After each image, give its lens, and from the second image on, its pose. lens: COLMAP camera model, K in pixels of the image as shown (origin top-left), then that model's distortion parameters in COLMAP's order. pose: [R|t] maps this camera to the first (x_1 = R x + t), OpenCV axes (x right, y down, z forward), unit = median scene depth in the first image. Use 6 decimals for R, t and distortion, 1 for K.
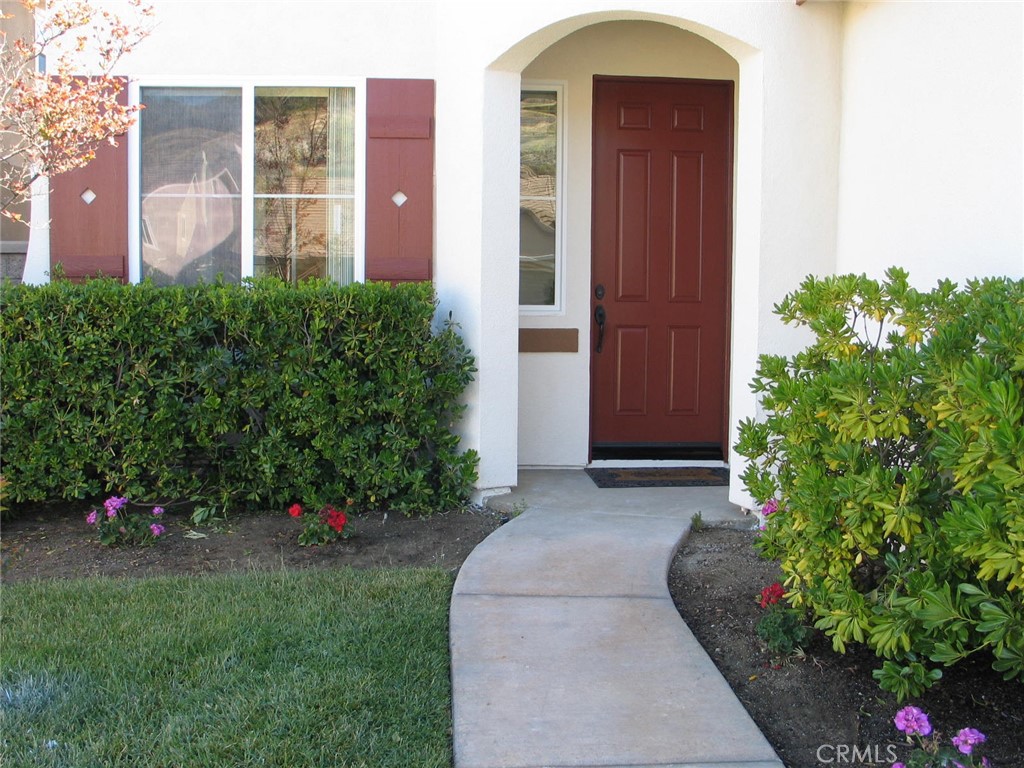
lens RADIAL K [[1058.8, 0, 512.0], [0, 1058.8, 384.0], [0, 0, 1]] dist [-0.187539, 0.205882]
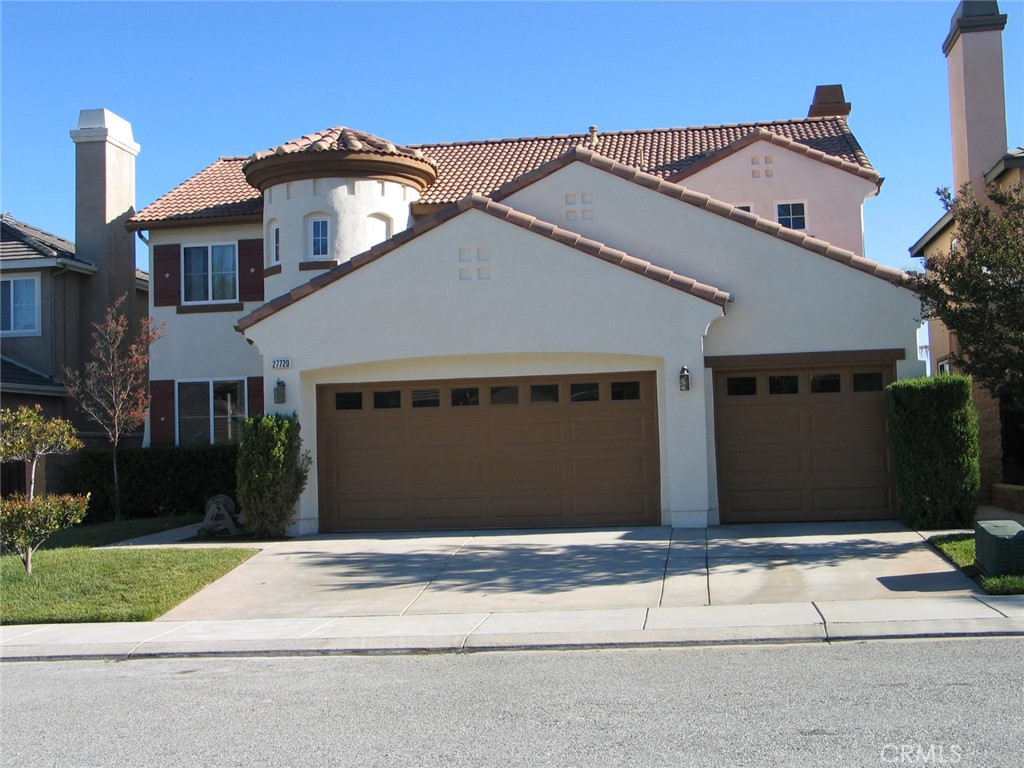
lens RADIAL K [[1321.6, 0, 512.0], [0, 1321.6, 384.0], [0, 0, 1]] dist [-0.060334, 0.112250]
pose [[0.977916, -0.052994, -0.202168, 1.613242], [0.024734, 0.989867, -0.139829, 0.332371], [0.207529, 0.131741, 0.969317, -2.980444]]
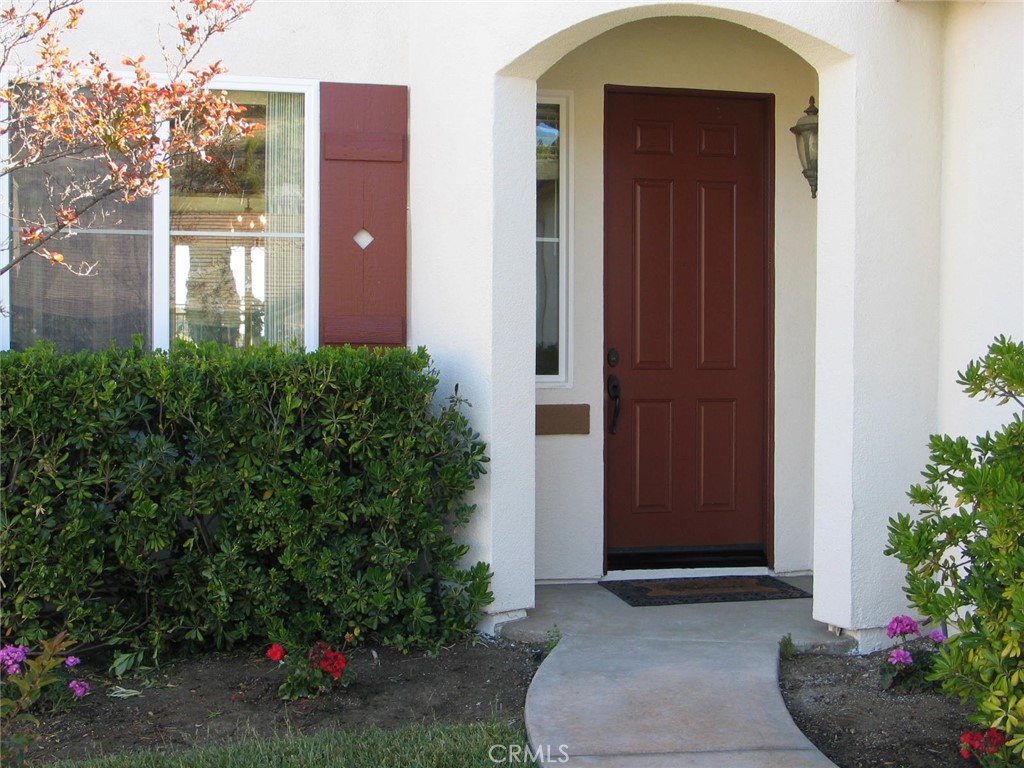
lens RADIAL K [[1321.6, 0, 512.0], [0, 1321.6, 384.0], [0, 0, 1]] dist [-0.060334, 0.112250]
pose [[0.990248, -0.010227, 0.138938, -0.155148], [0.019220, 0.997794, -0.063540, -0.006737], [-0.137982, 0.065591, 0.988260, 0.035030]]
